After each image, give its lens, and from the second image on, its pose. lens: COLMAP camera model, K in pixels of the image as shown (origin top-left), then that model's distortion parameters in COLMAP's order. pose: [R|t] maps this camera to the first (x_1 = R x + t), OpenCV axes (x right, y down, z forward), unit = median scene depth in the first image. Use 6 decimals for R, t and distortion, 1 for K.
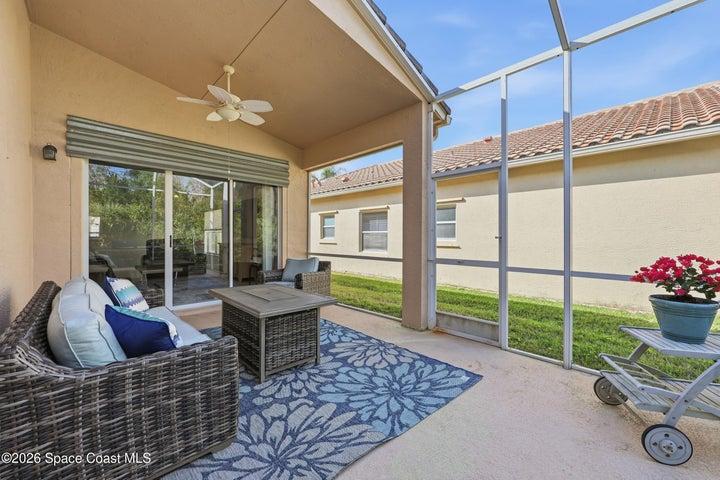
lens RADIAL K [[288.3, 0, 360.0], [0, 288.3, 240.0], [0, 0, 1]] dist [-0.014091, -0.000102]
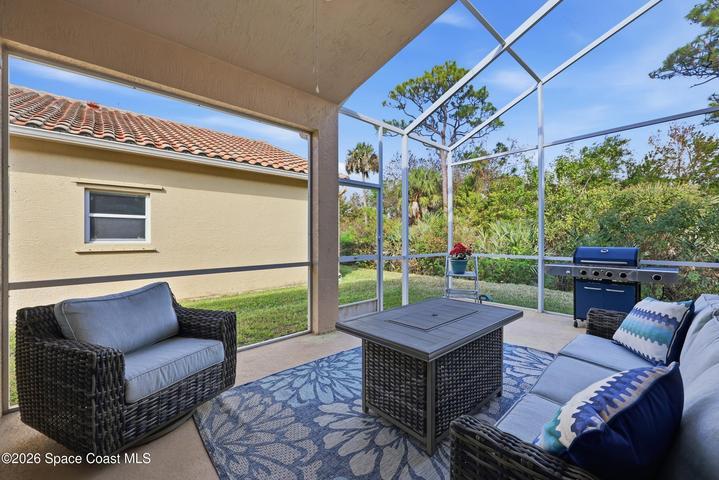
lens RADIAL K [[290.8, 0, 359.4], [0, 290.8, 236.8], [0, 0, 1]] dist [-0.000541, -0.000260]
pose [[0.028106, 0.000052, 0.999605, -1.119765], [0.009418, 0.999956, -0.000317, -0.016551], [-0.999561, 0.009424, 0.028104, 1.228324]]
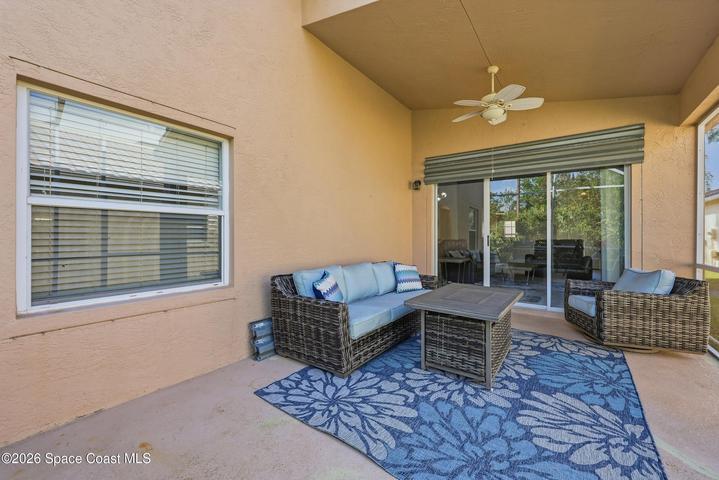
lens RADIAL K [[290.8, 0, 359.4], [0, 290.8, 236.8], [0, 0, 1]] dist [-0.000541, -0.000260]
pose [[0.172521, -0.002538, -0.985003, 0.609395], [-0.011987, 0.999917, -0.004676, 0.000651], [0.984933, 0.012614, 0.172476, 0.485924]]
